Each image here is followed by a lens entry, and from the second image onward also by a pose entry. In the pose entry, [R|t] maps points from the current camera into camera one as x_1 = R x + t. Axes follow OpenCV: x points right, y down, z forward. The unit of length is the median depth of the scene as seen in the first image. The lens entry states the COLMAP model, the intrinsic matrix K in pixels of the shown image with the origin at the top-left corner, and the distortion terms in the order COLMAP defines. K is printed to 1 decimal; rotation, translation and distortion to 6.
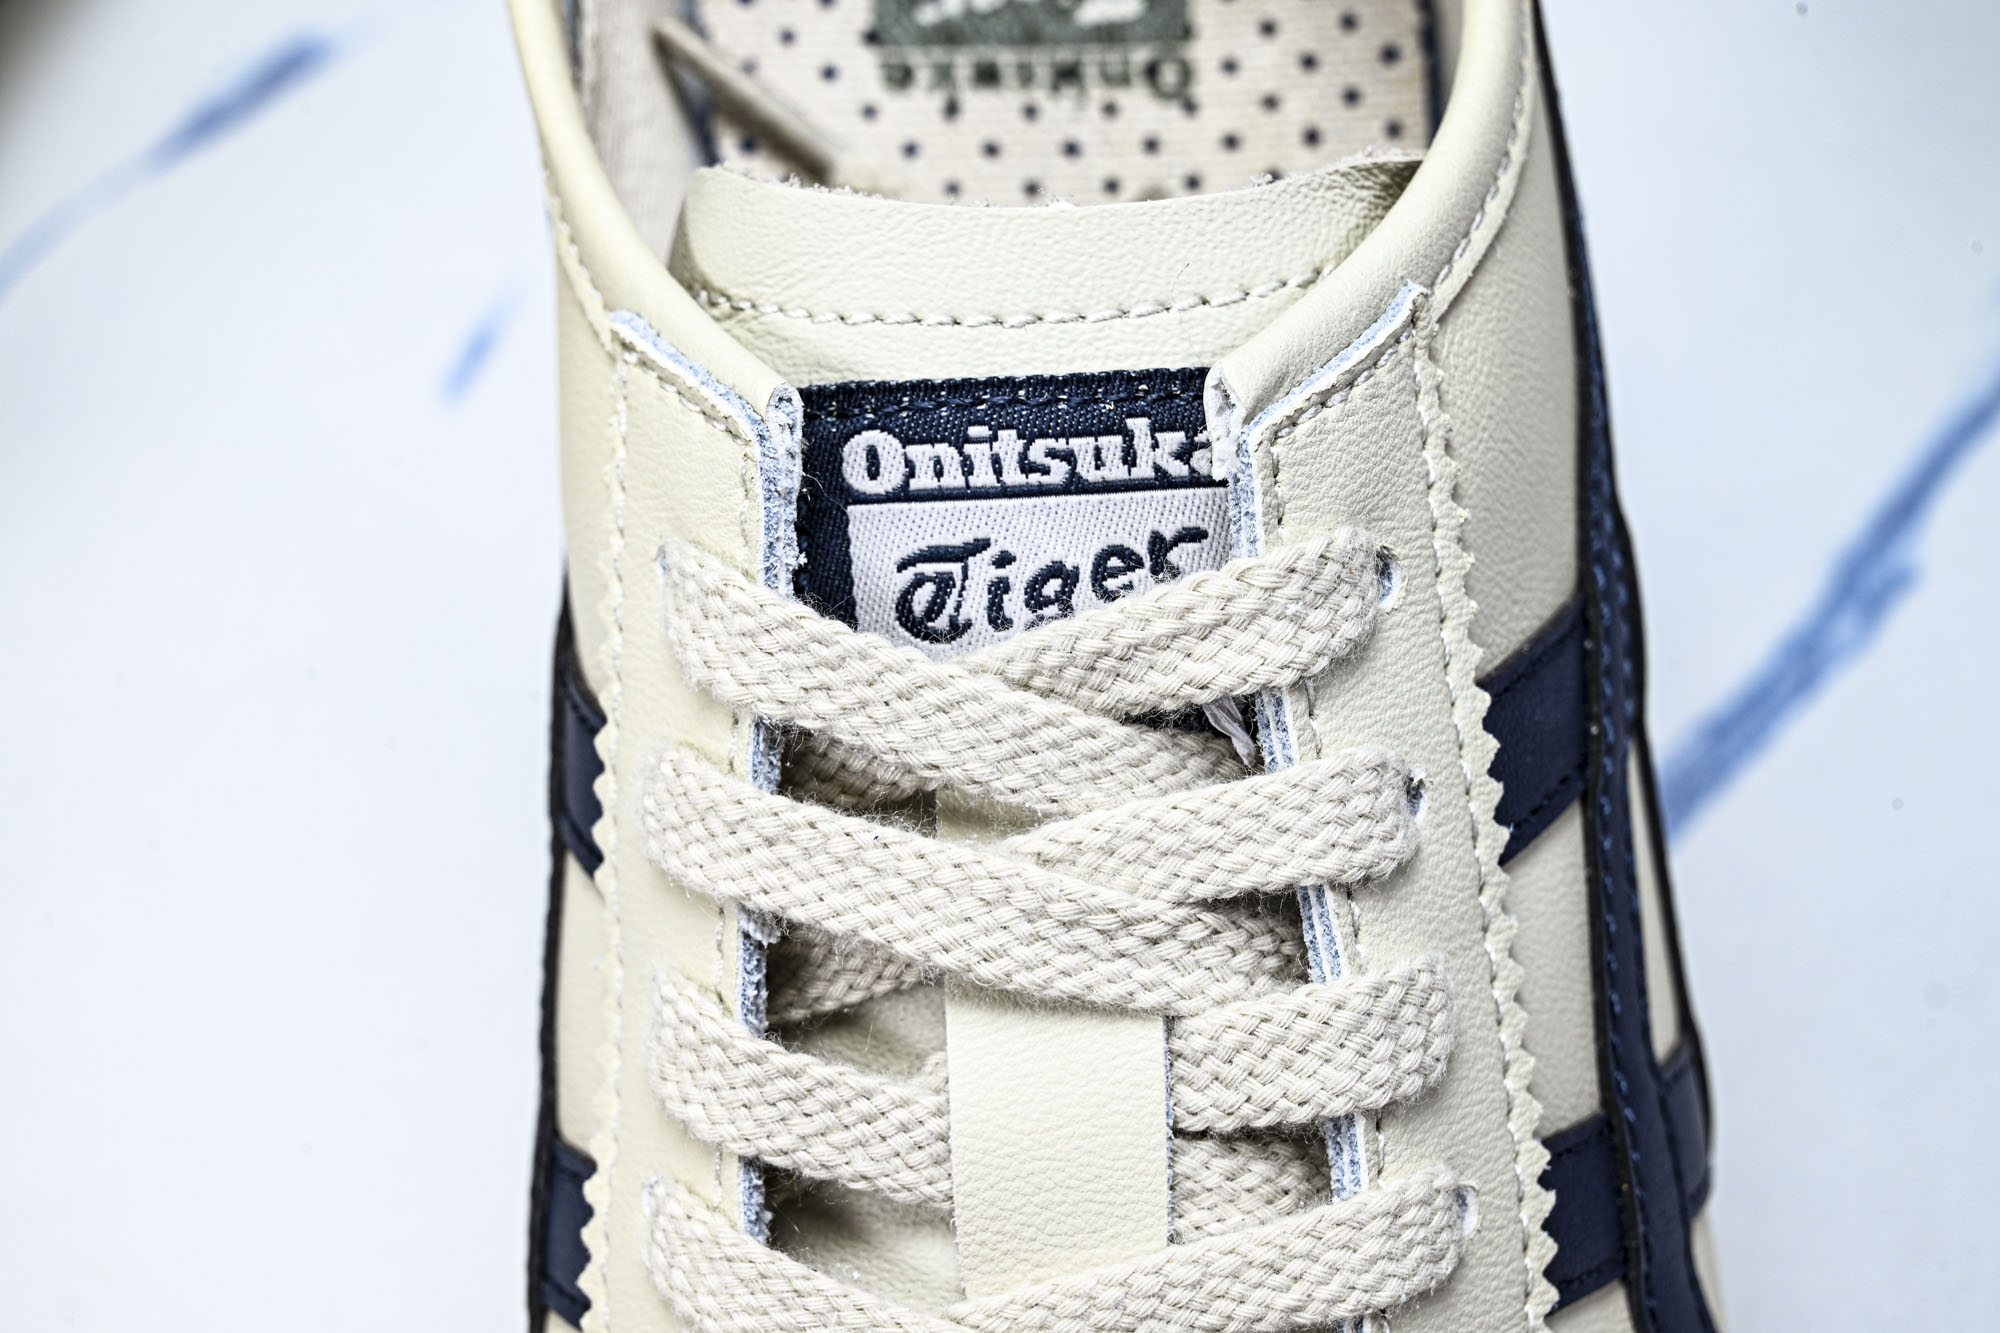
lens RADIAL K [[4025.8, 0, 1000.0], [0, 4025.8, 666.5], [0, 0, 1]] dist [-0.064604, 0.463177]
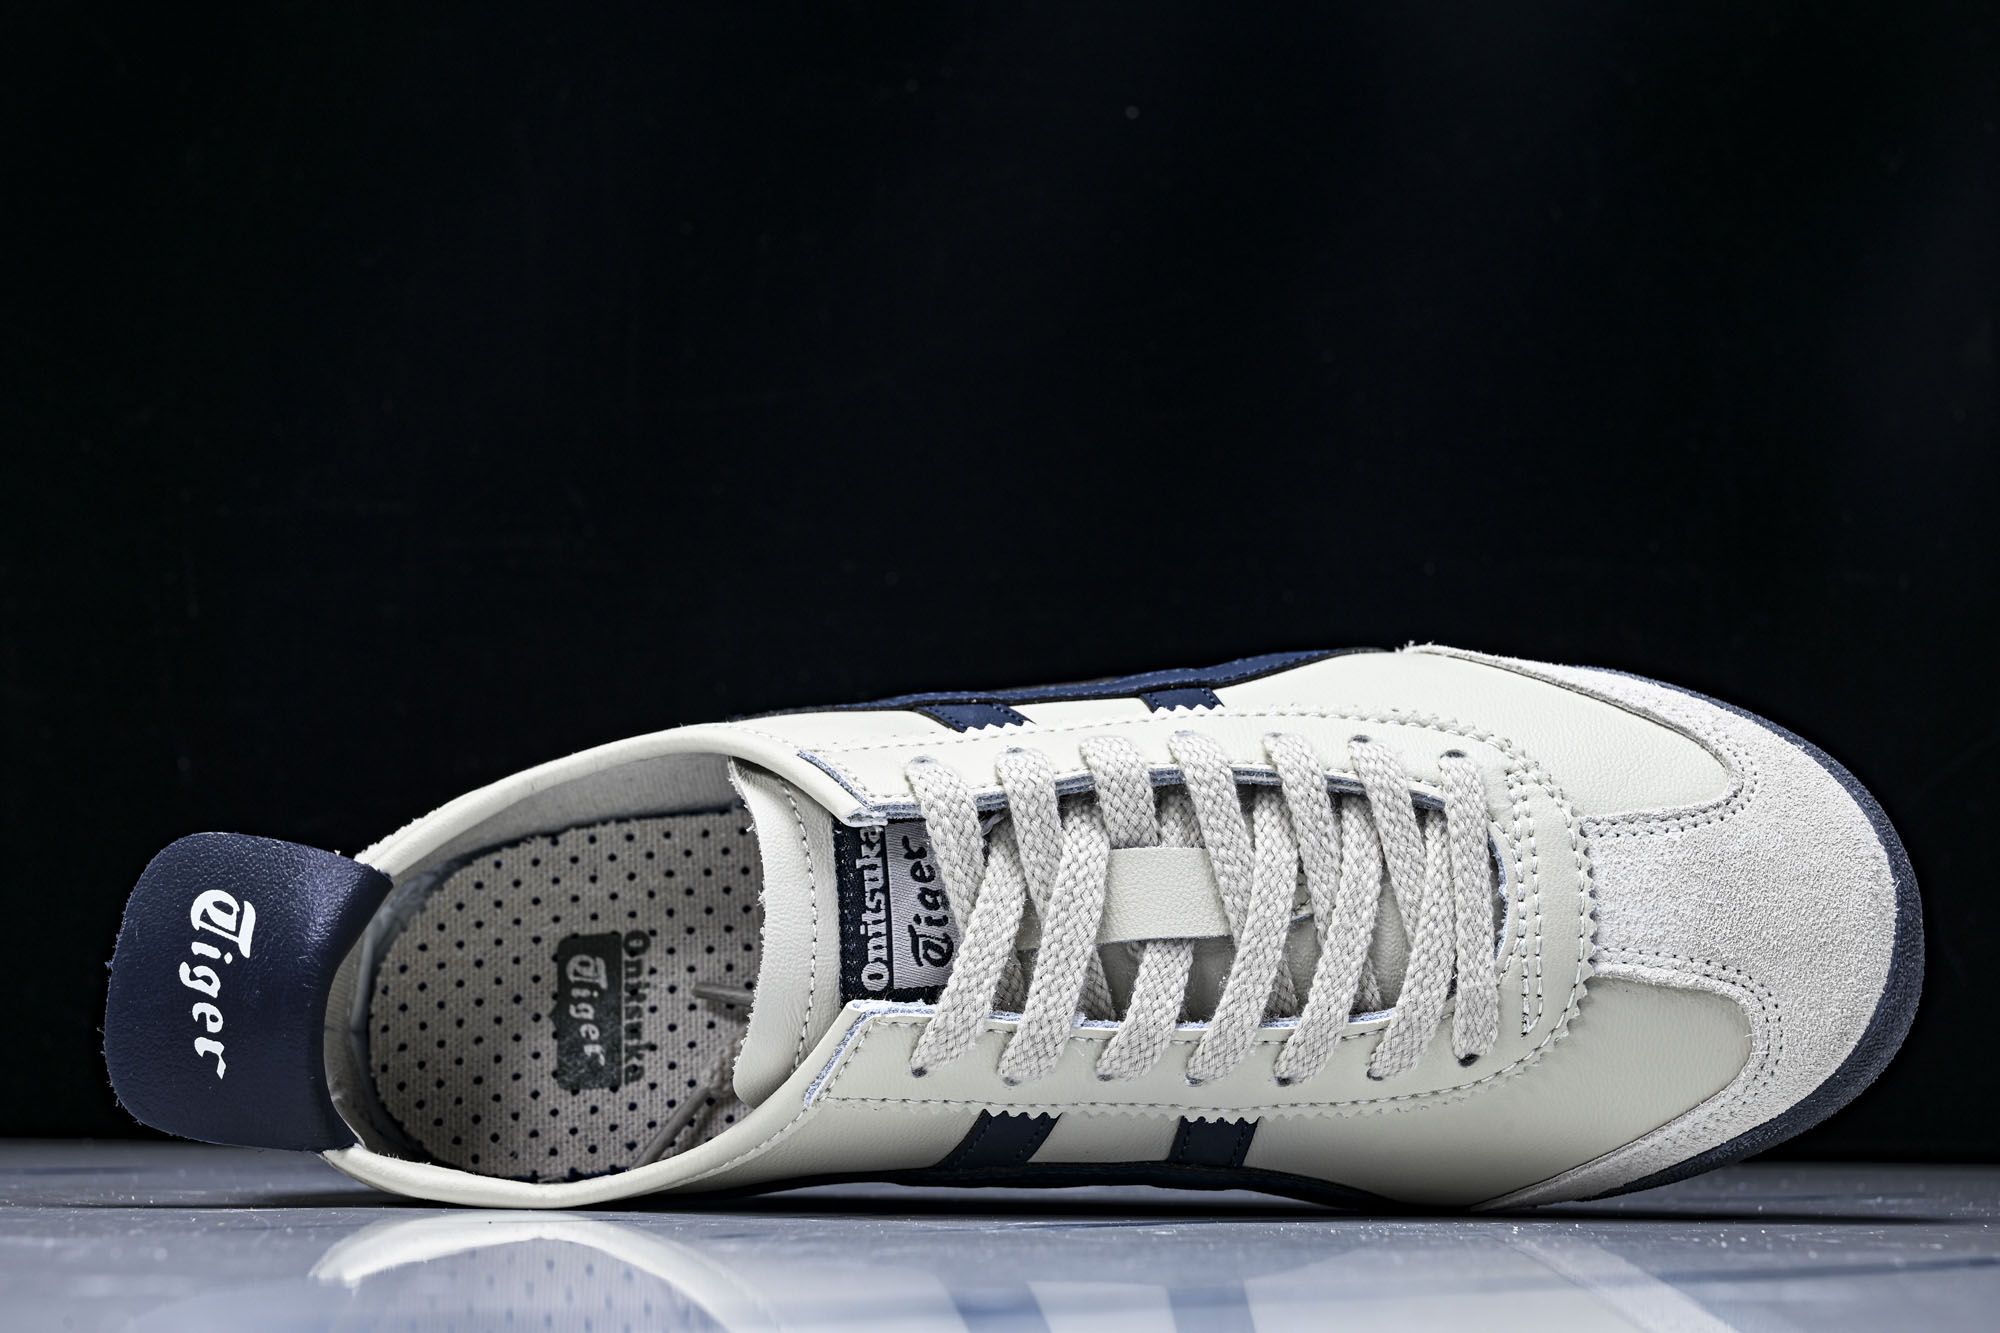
lens RADIAL K [[3338.3, 0, 1000.0], [0, 3338.3, 666.5], [0, 0, 1]] dist [0.192448, -0.039679]
pose [[-0.019763, -0.951235, 0.307835, -0.455786], [0.994783, 0.012111, 0.101291, -0.176544], [-0.100079, 0.308230, 0.946033, -0.877888]]
